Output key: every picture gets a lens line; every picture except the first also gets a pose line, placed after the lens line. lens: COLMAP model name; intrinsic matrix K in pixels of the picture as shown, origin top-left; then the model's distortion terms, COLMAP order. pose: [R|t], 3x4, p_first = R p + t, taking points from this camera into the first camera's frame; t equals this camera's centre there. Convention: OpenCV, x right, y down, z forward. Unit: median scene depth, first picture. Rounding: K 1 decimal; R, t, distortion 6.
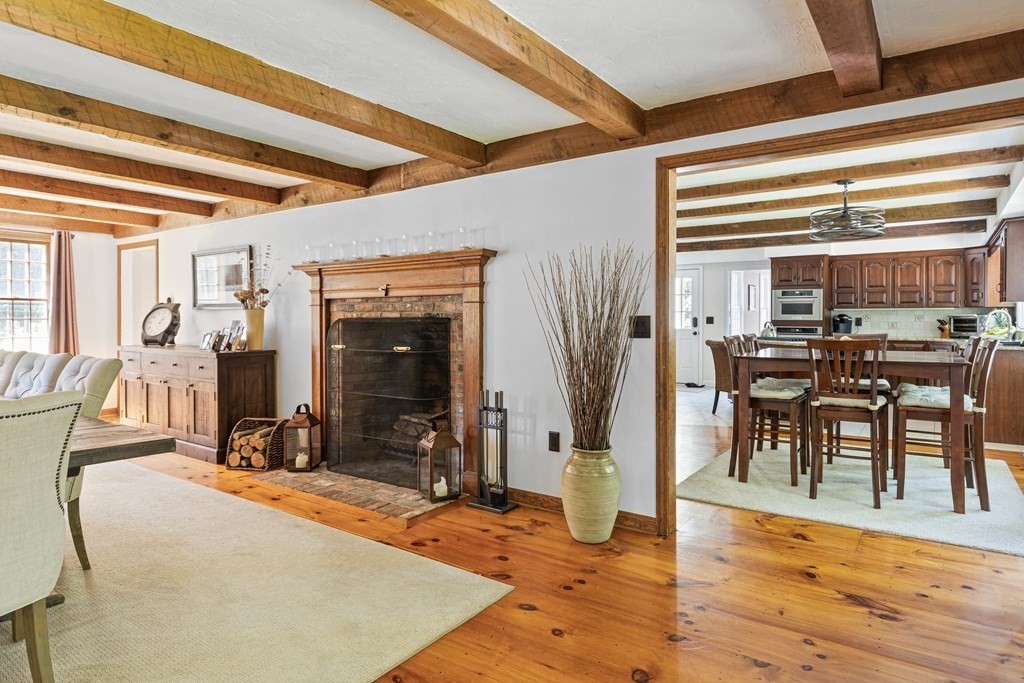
lens RADIAL K [[594.4, 0, 511.3], [0, 594.4, 323.4], [0, 0, 1]] dist [0.004444, 0.000940]
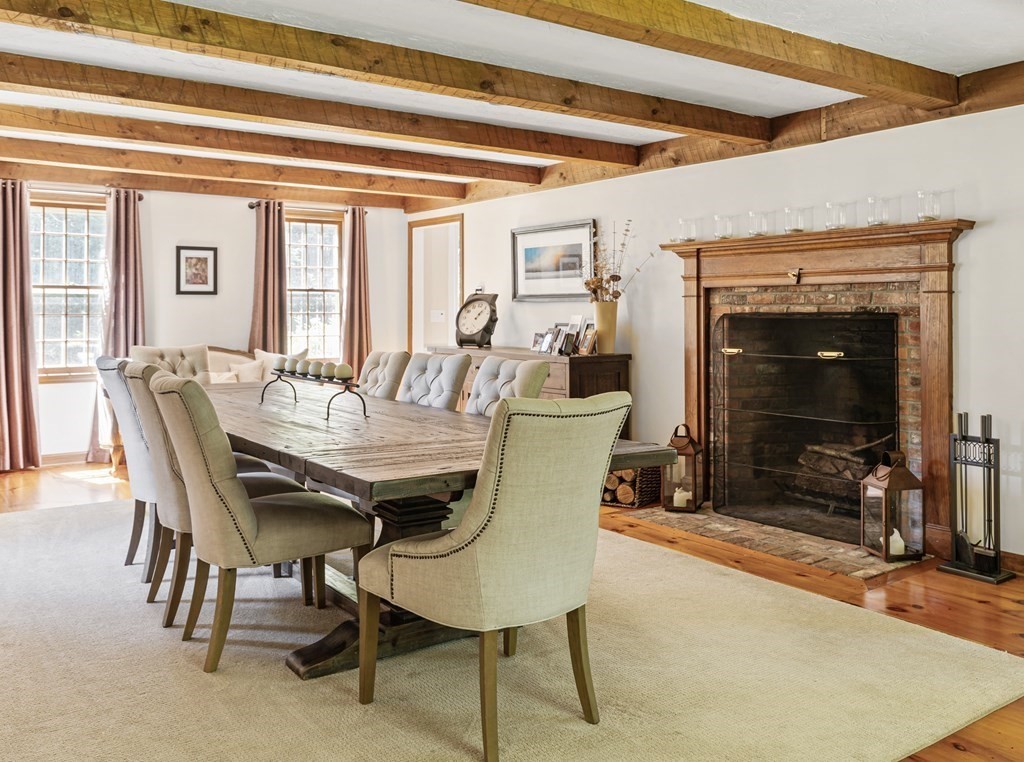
lens RADIAL K [[942.5, 0, 512.8], [0, 942.5, 301.9], [0, 0, 1]] dist [0.006699, 0.003760]
pose [[0.956050, -0.003609, -0.293183, -0.206362], [-0.000698, 0.999893, -0.014586, -0.005687], [0.293204, 0.014149, 0.955945, -0.241872]]
